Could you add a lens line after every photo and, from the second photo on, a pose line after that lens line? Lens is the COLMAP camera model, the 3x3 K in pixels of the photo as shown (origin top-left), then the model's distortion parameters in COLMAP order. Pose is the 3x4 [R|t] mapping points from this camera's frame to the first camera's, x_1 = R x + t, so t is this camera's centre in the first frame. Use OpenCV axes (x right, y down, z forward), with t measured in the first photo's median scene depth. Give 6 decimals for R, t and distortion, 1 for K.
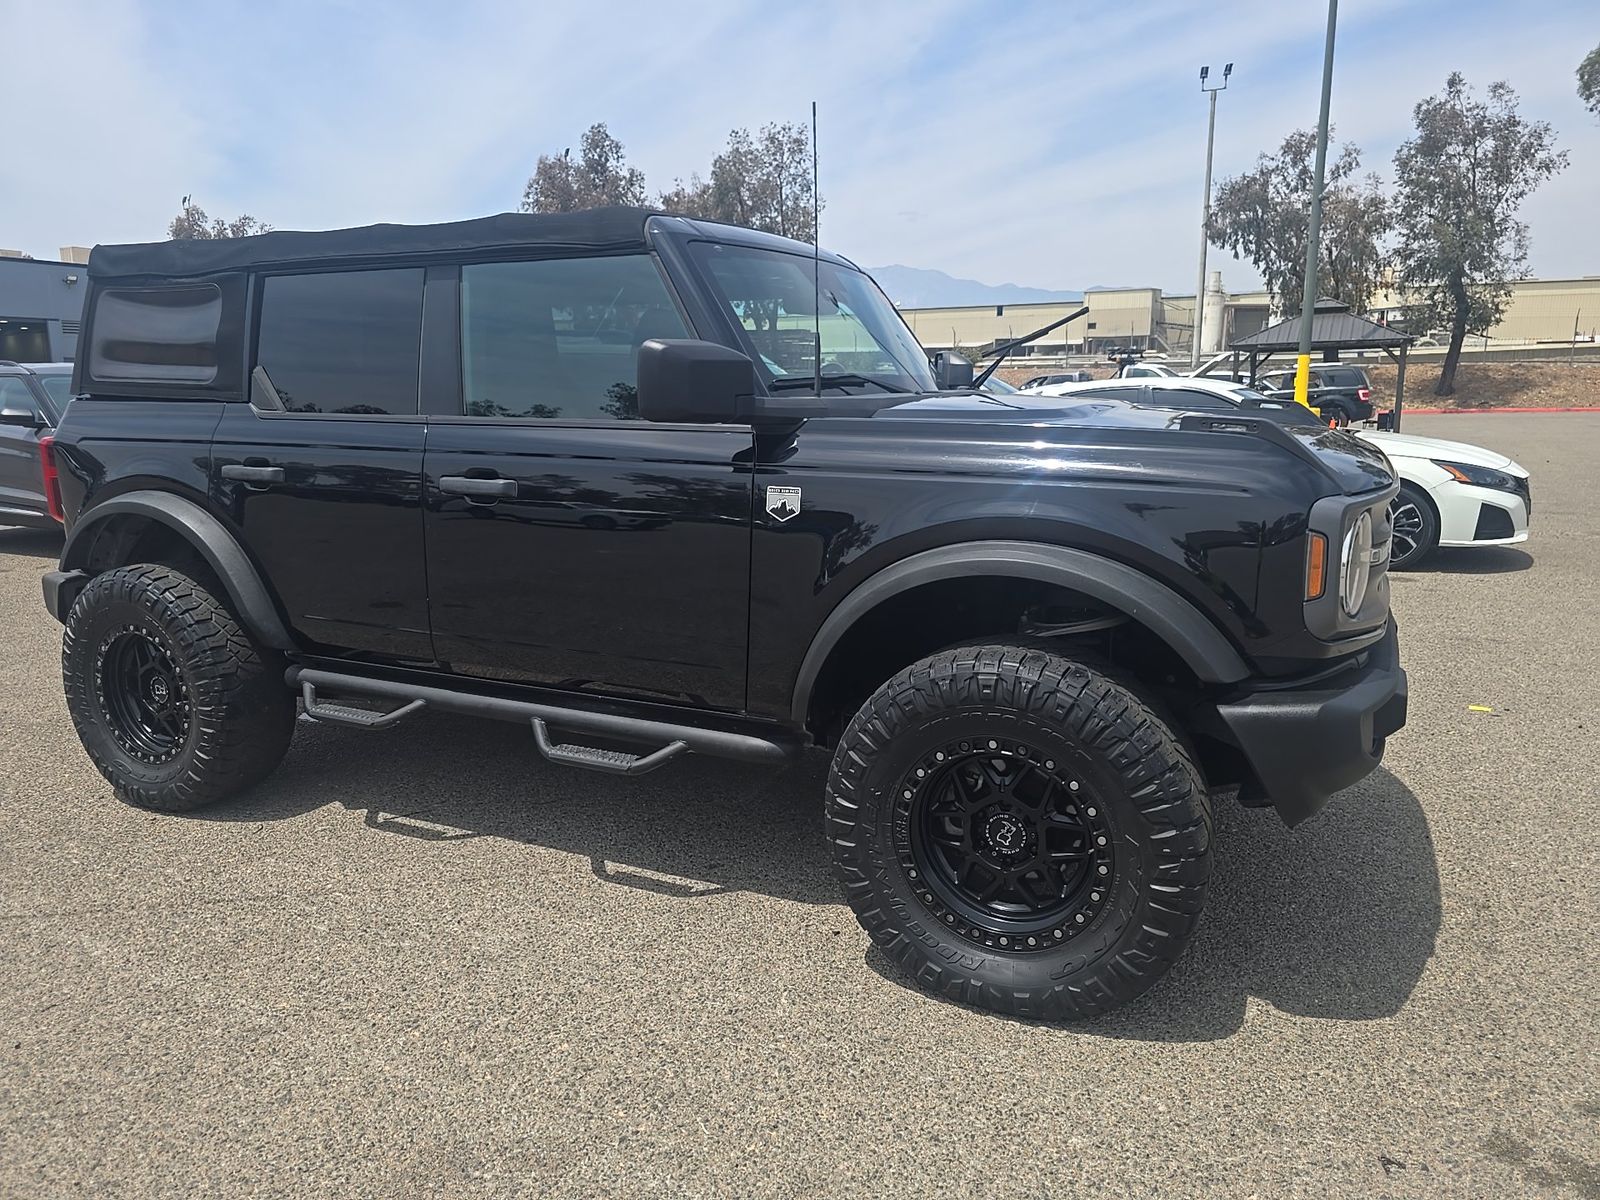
lens RADIAL K [[1086.9, 0, 800.0], [0, 1086.9, 600.0], [0, 0, 1]] dist [0.057577, -0.051089]
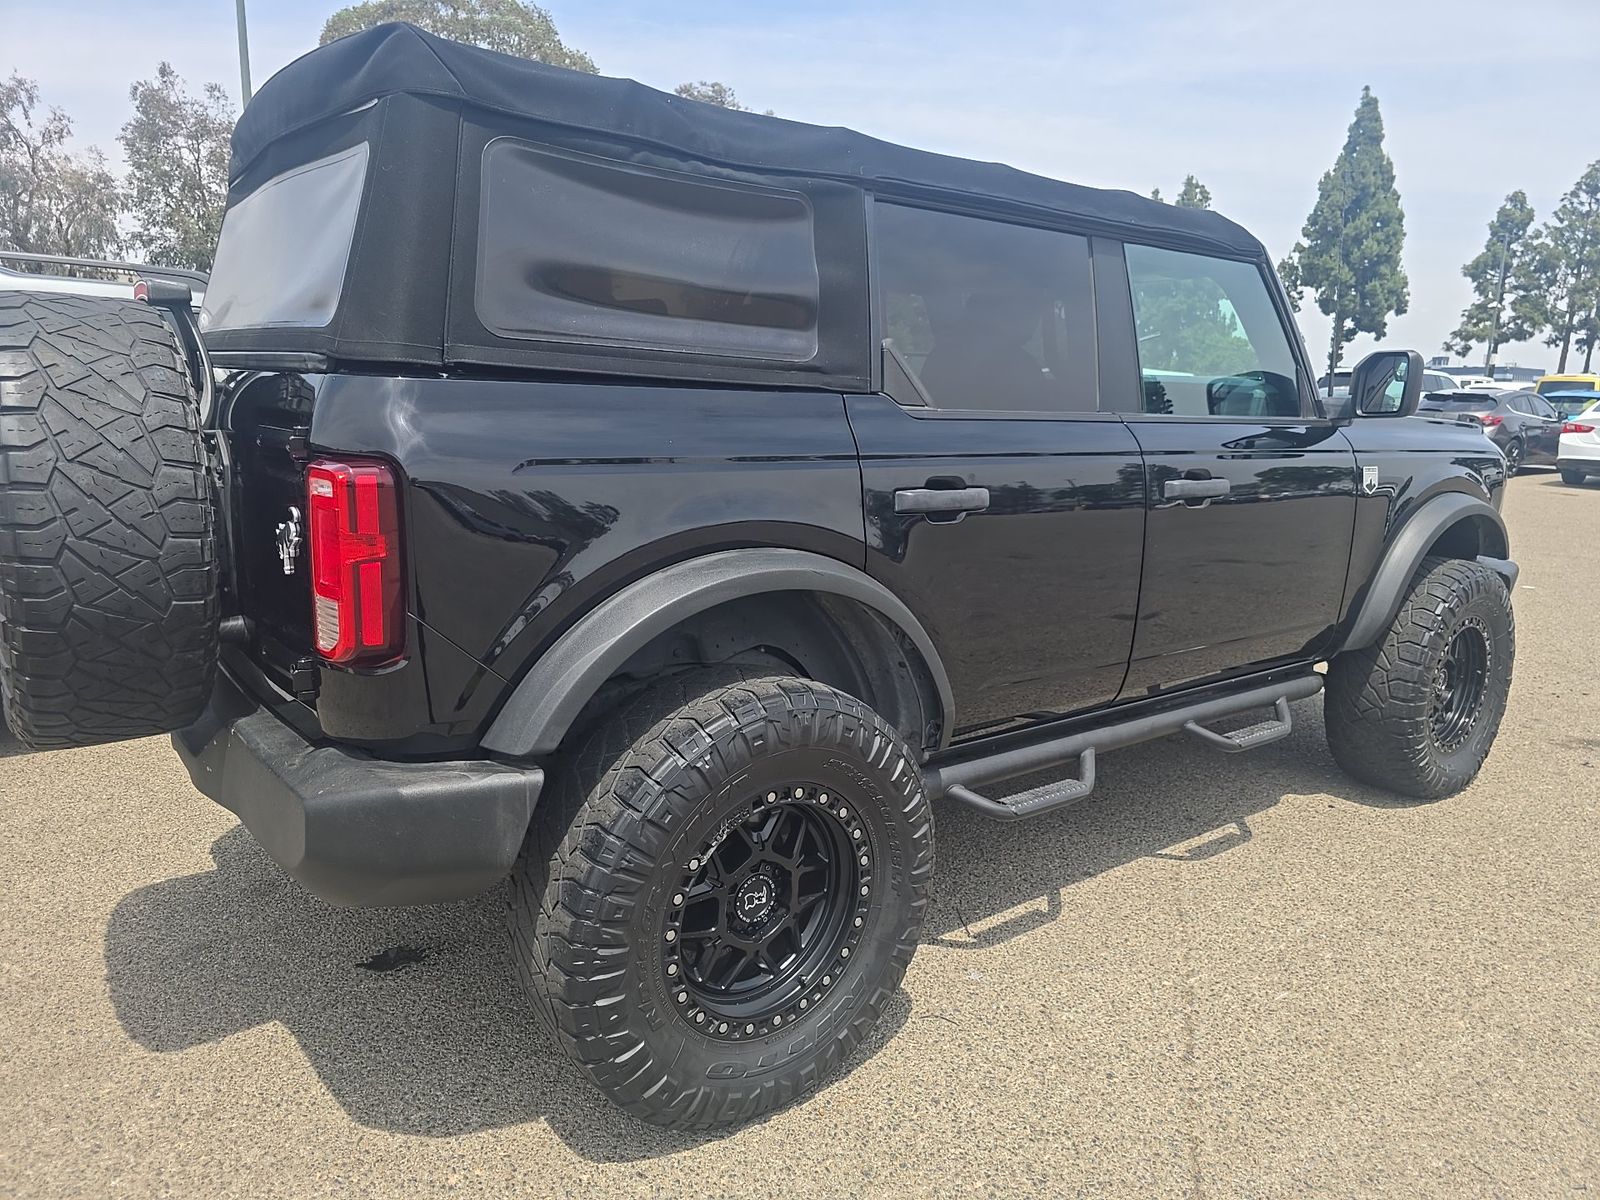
lens RADIAL K [[1086.9, 0, 800.0], [0, 1086.9, 600.0], [0, 0, 1]] dist [0.057577, -0.051089]
pose [[0.442123, -0.151829, 0.884011, -0.654432], [0.143790, 0.984820, 0.097229, -0.076006], [-0.885354, 0.084124, 0.457244, 0.446529]]
